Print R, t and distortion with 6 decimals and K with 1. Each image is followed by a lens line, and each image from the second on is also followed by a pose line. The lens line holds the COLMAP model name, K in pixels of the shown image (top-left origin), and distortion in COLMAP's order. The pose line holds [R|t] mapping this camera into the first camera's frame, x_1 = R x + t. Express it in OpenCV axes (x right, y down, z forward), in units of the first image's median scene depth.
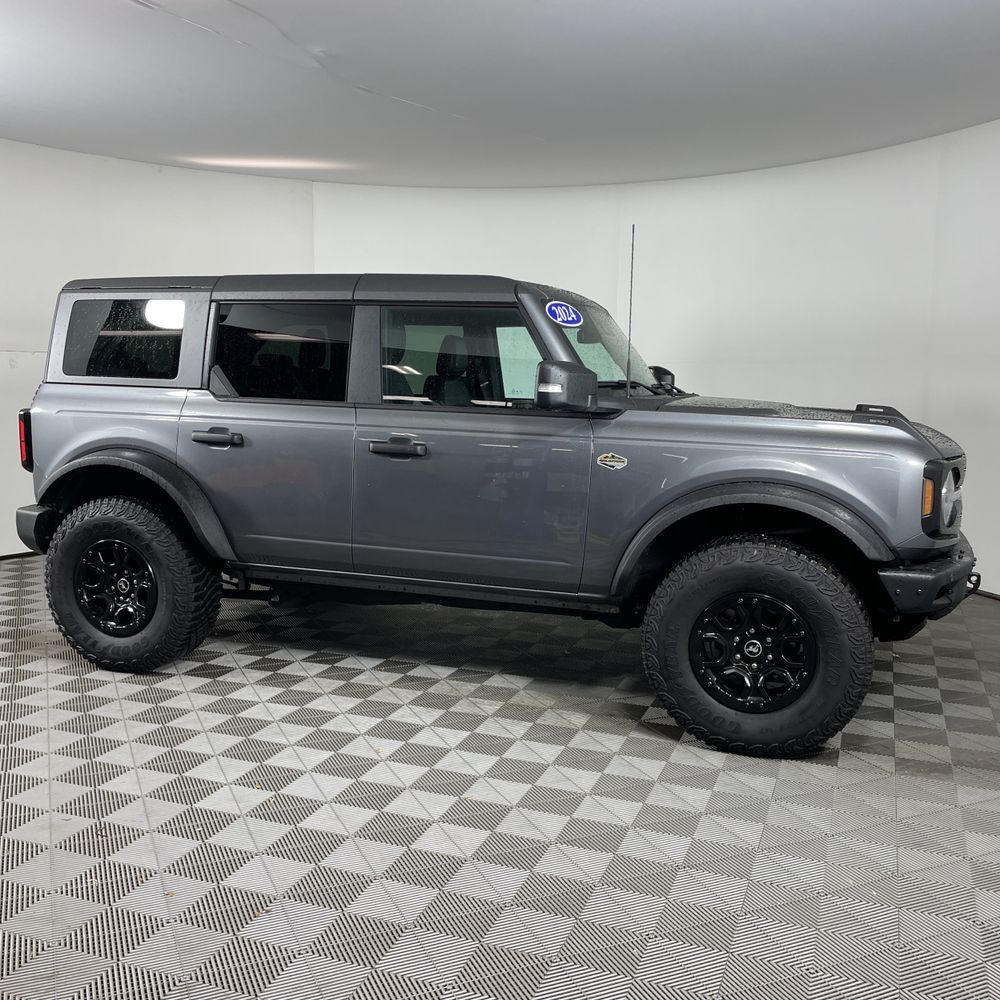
lens RADIAL K [[1001.9, 0, 500.0], [0, 1001.9, 500.0], [0, 0, 1]] dist [0.086956, -0.117405]
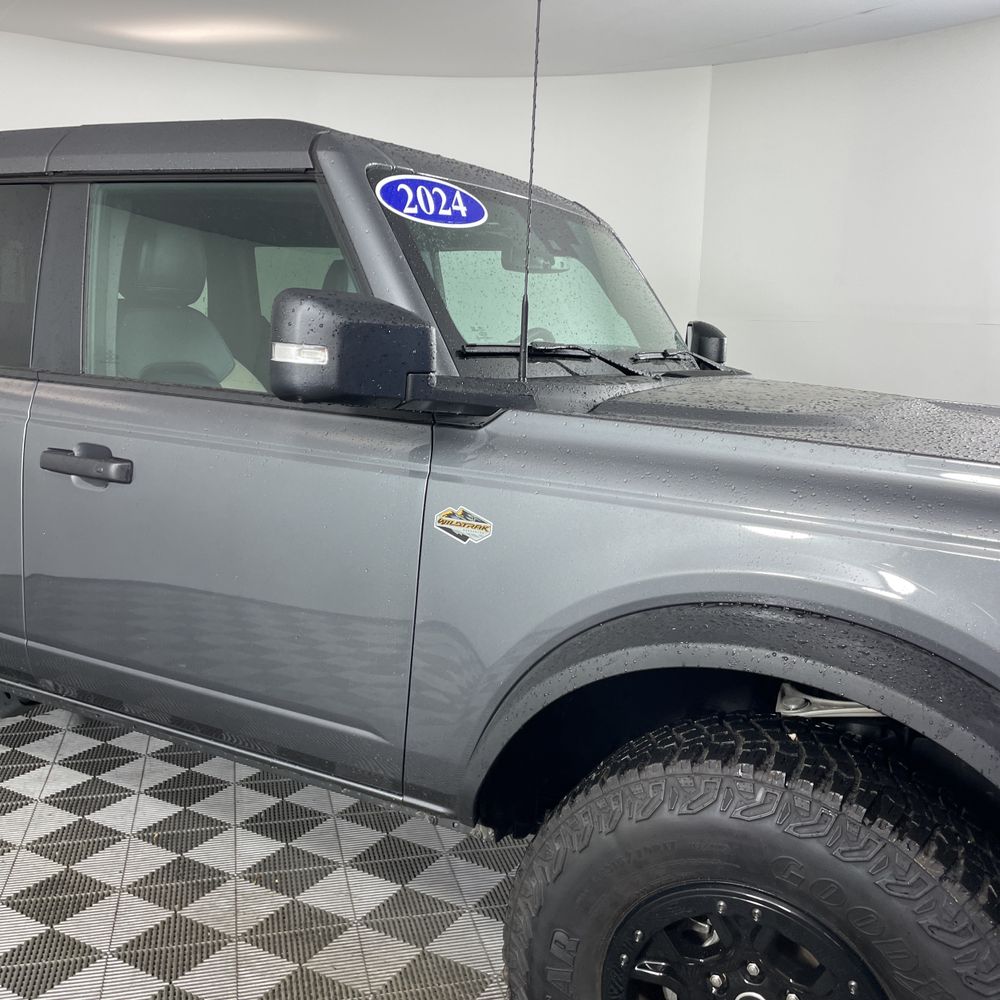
lens RADIAL K [[1062.2, 0, 500.0], [0, 1062.2, 500.0], [0, 0, 1]] dist [0.043792, -0.027963]
pose [[0.986257, 0.053440, -0.156335, 0.184799], [-0.049853, 0.998398, 0.026778, -0.058389], [0.157515, -0.018616, 0.987341, 0.503448]]
